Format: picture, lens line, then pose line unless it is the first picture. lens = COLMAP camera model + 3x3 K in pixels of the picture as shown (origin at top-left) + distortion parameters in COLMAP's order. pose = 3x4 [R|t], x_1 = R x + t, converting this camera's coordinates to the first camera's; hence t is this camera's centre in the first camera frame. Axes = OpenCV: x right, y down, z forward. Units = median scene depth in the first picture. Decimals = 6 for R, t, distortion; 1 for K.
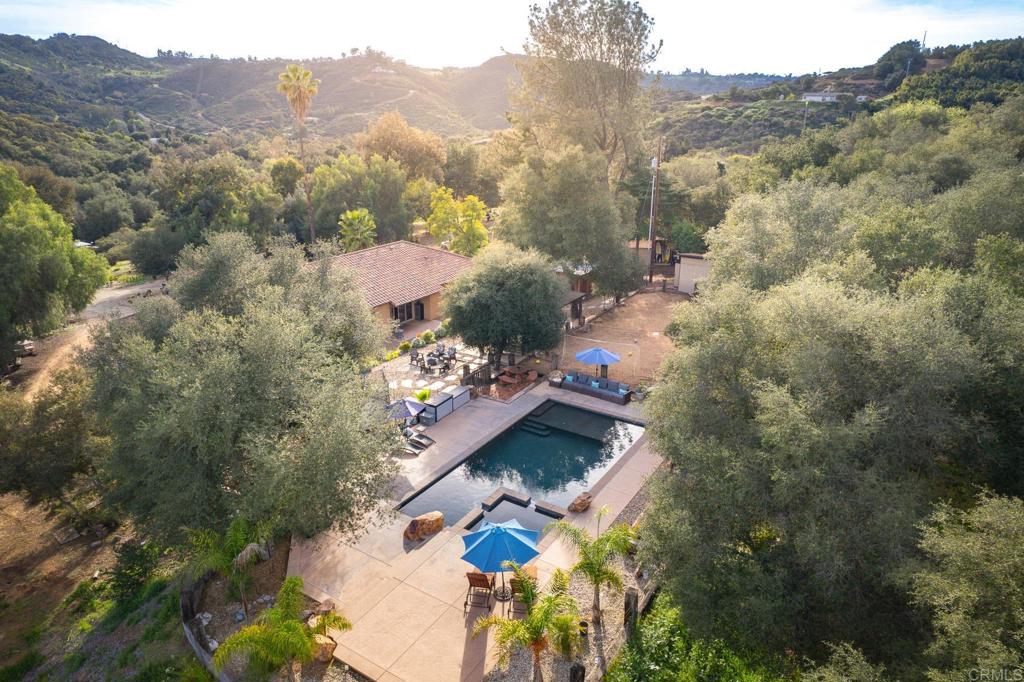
lens RADIAL K [[648.2, 0, 514.0], [0, 648.2, 344.7], [0, 0, 1]] dist [-0.089139, 0.073224]
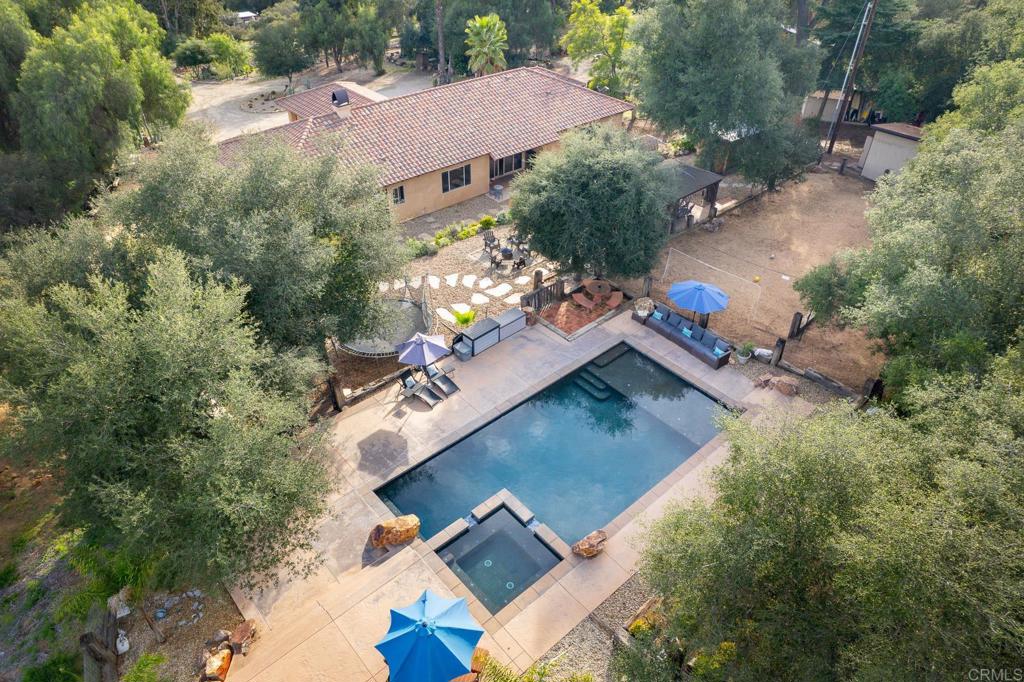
lens RADIAL K [[648.2, 0, 514.0], [0, 648.2, 344.7], [0, 0, 1]] dist [-0.089139, 0.073224]
pose [[0.959478, 0.178165, -0.218309, 0.092343], [-0.101742, 0.941521, 0.321227, -0.142004], [0.262774, -0.285999, 0.921496, 0.220563]]
